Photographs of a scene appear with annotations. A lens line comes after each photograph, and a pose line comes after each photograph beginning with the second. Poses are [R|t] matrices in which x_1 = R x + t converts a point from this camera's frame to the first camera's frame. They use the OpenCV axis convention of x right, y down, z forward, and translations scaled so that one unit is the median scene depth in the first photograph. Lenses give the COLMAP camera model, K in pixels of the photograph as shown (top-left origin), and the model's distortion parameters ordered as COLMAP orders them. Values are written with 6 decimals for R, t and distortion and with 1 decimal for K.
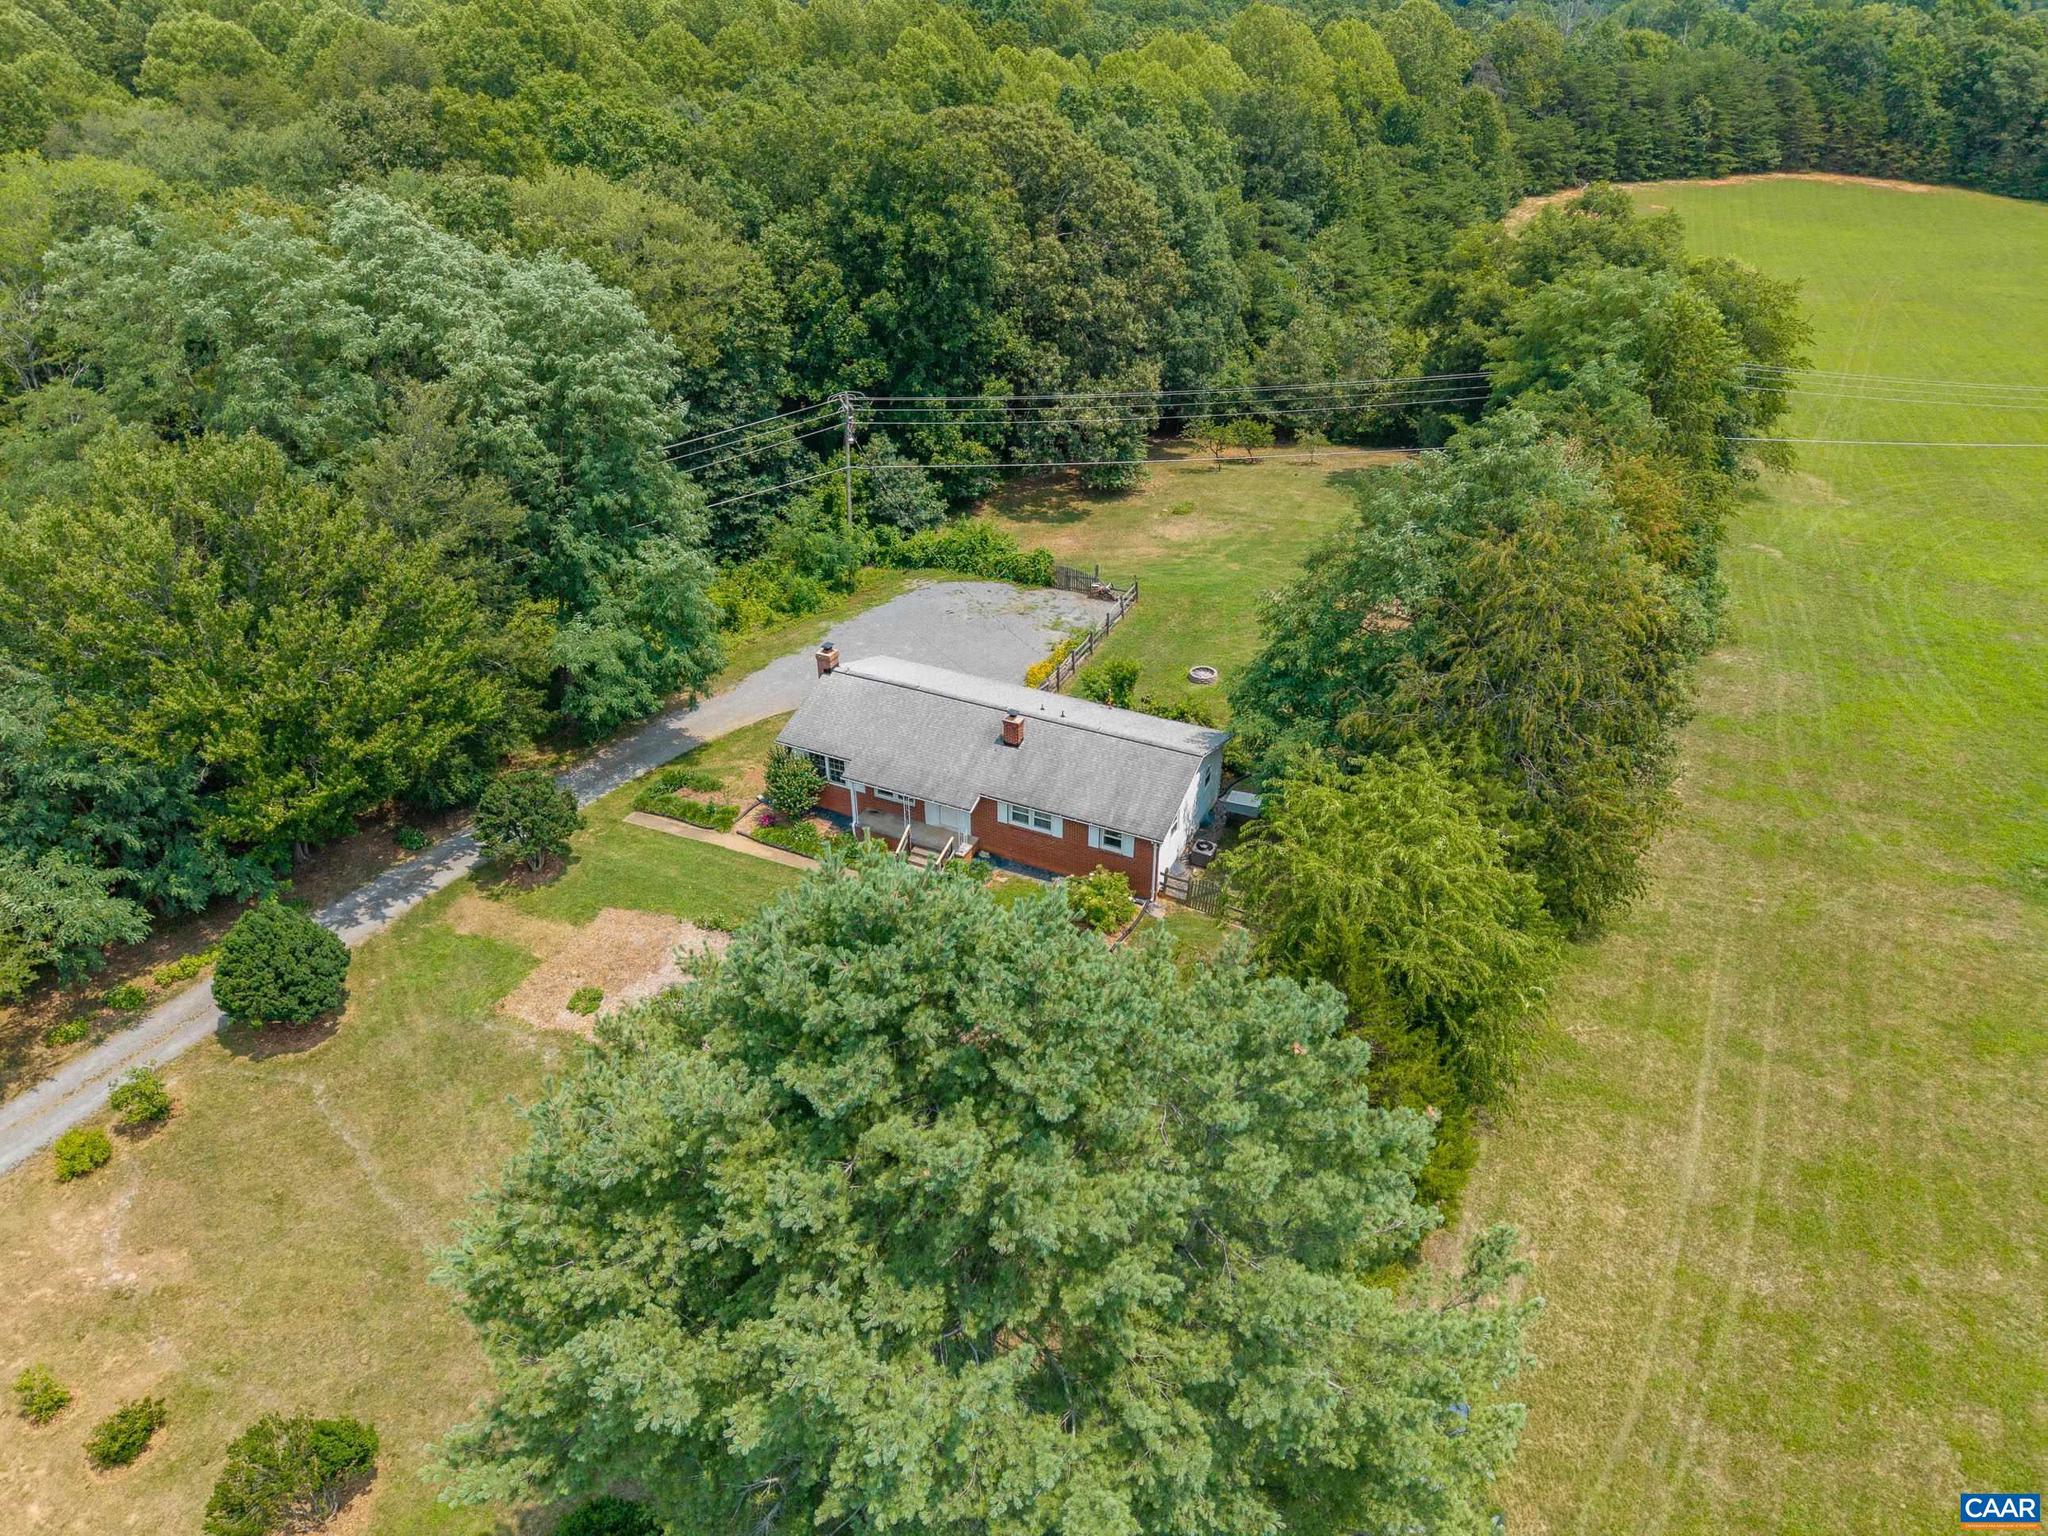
lens RADIAL K [[1369.2, 0, 1019.7], [0, 1369.2, 760.2], [0, 0, 1]] dist [0.026380, -0.025902]
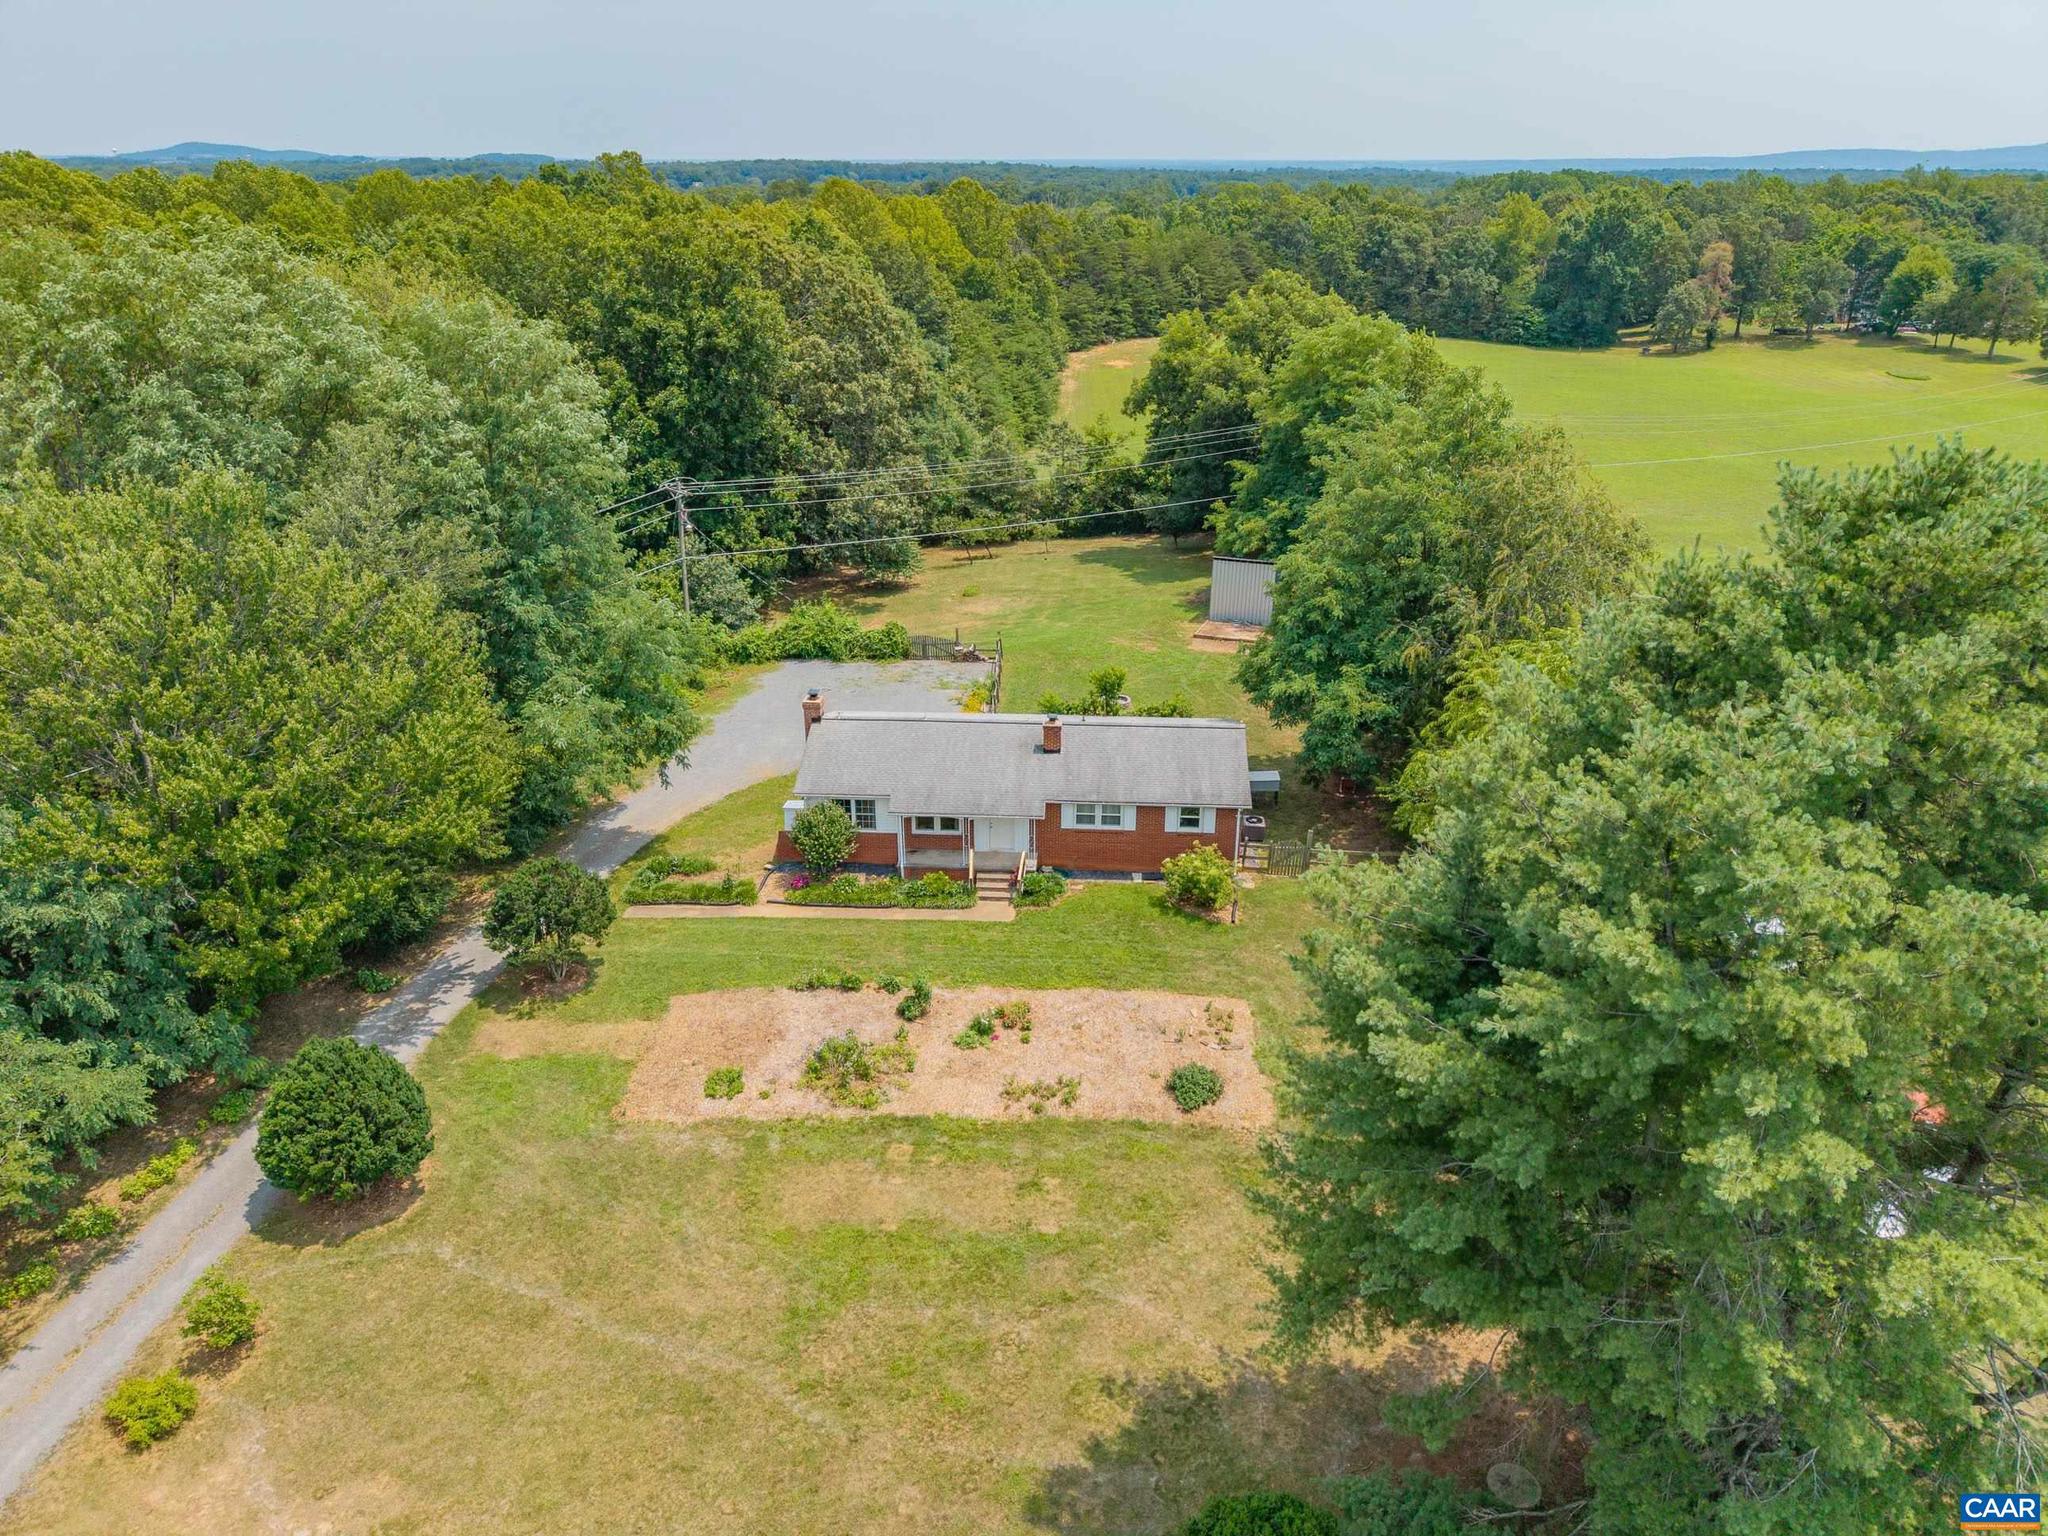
lens RADIAL K [[1369.2, 0, 1027.8], [0, 1369.2, 770.3], [0, 0, 1]] dist [0.026380, -0.025902]
pose [[0.928082, -0.150747, 0.340498, -0.268758], [0.195329, 0.975576, -0.100487, 0.072690], [-0.317034, 0.159769, 0.934860, 0.080689]]
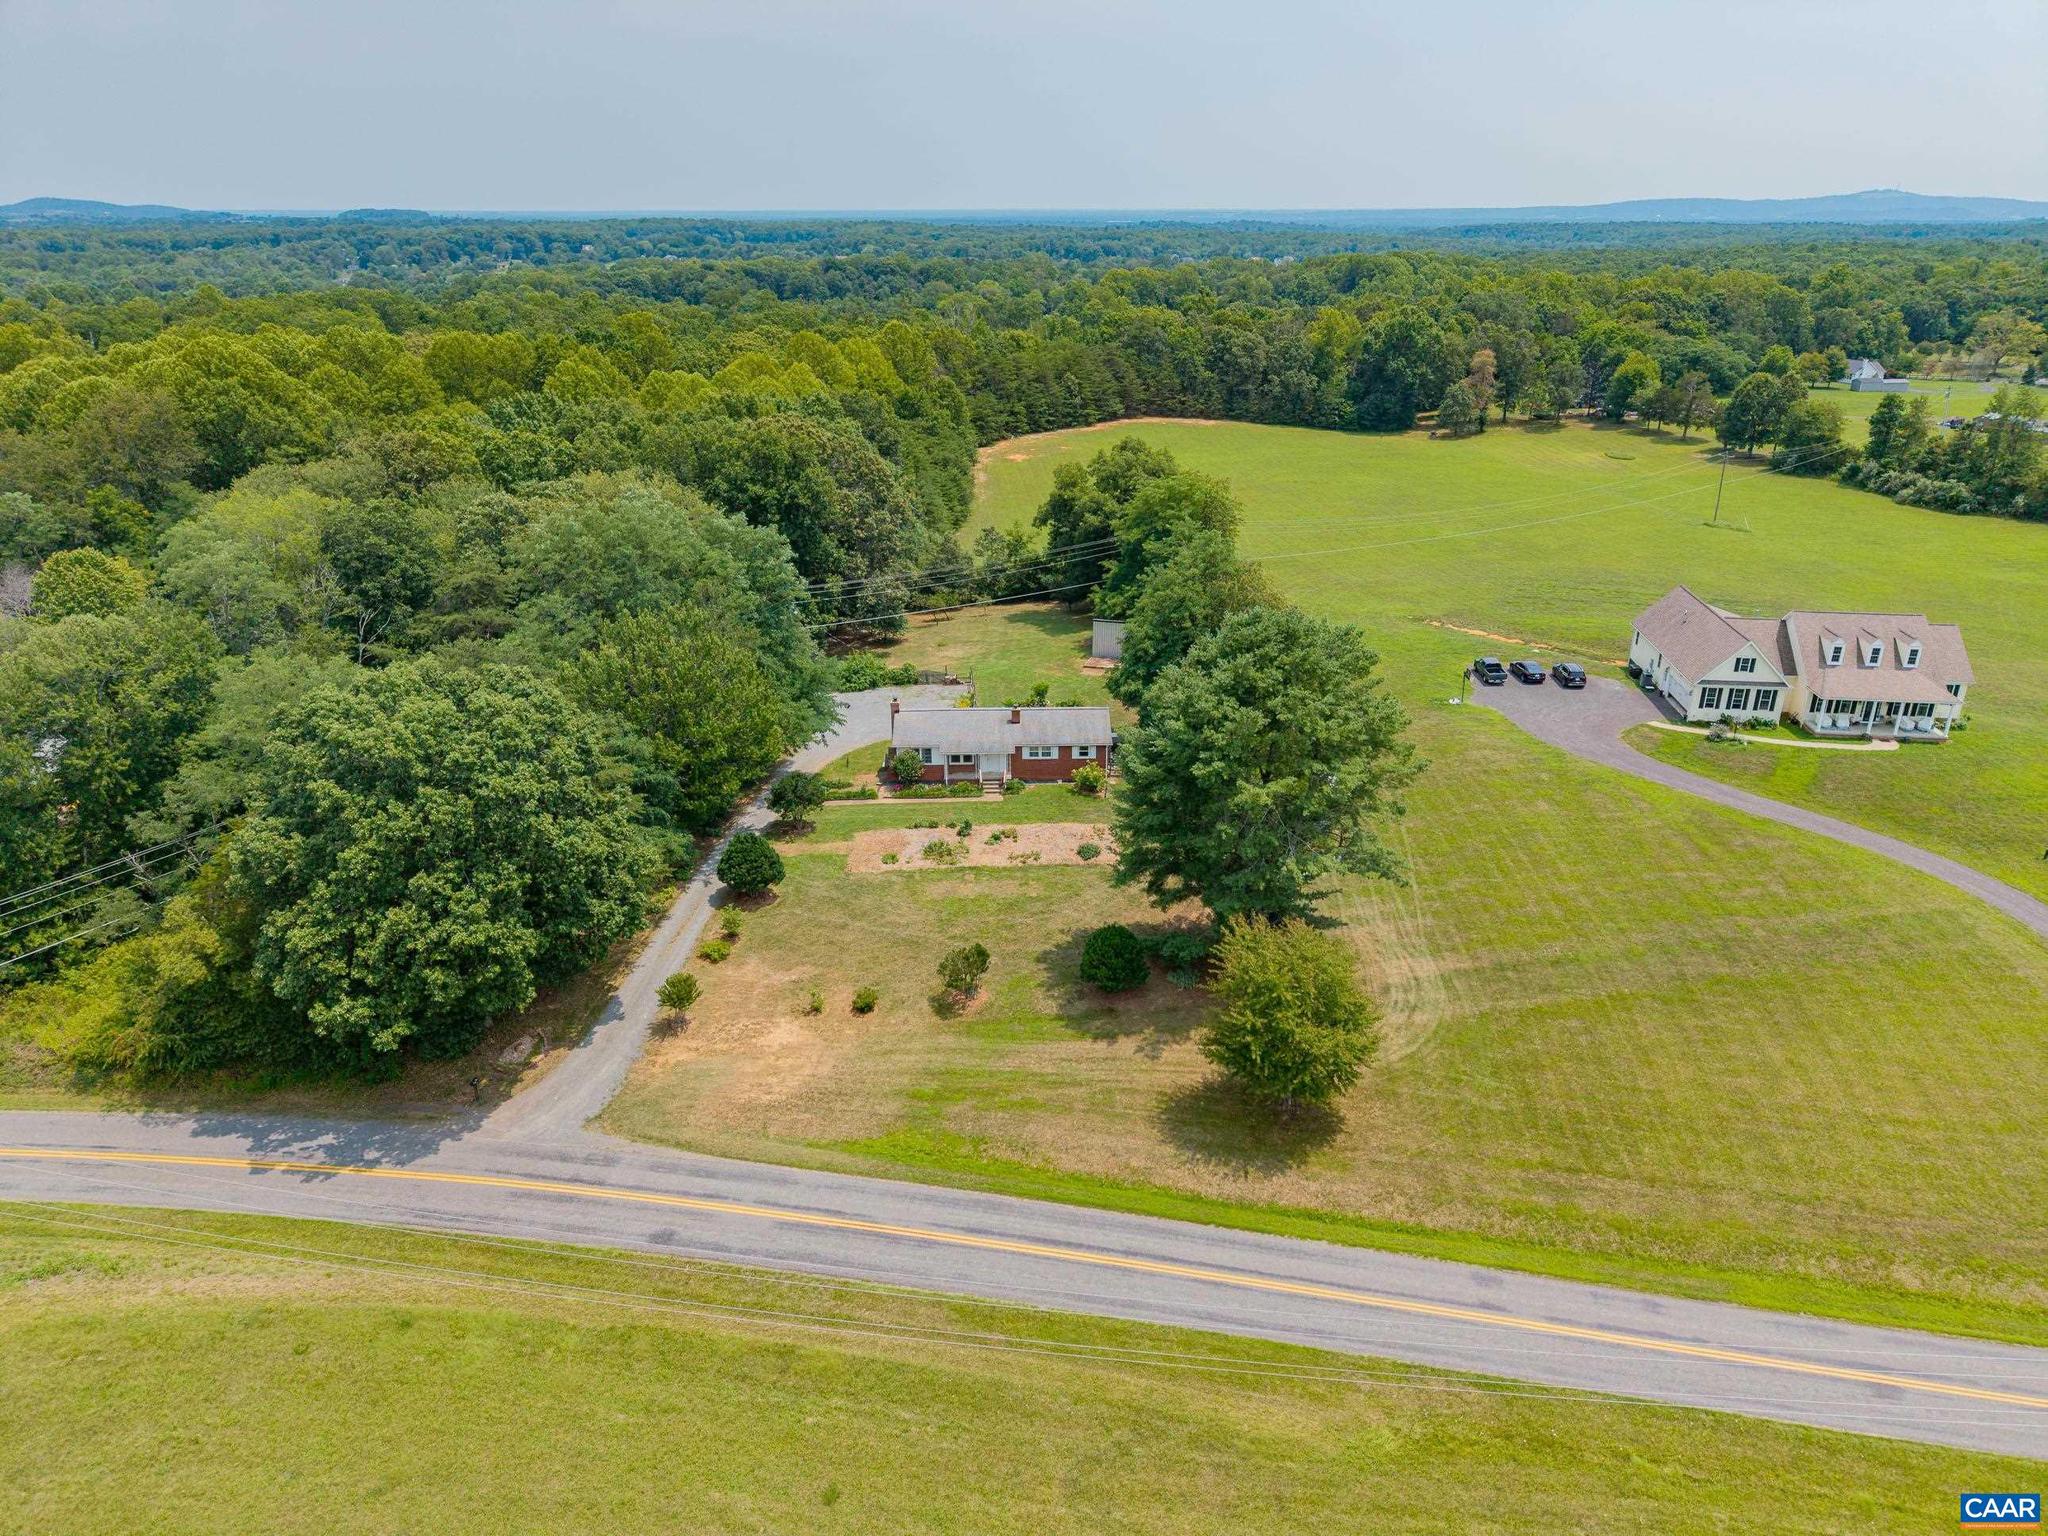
lens RADIAL K [[1369.2, 0, 1034.3], [0, 1369.2, 769.7], [0, 0, 1]] dist [0.026380, -0.025902]
pose [[0.892540, -0.172024, 0.416870, -0.624836], [0.238738, 0.964469, -0.113156, 0.217463], [-0.382593, 0.200519, 0.901895, -0.596285]]
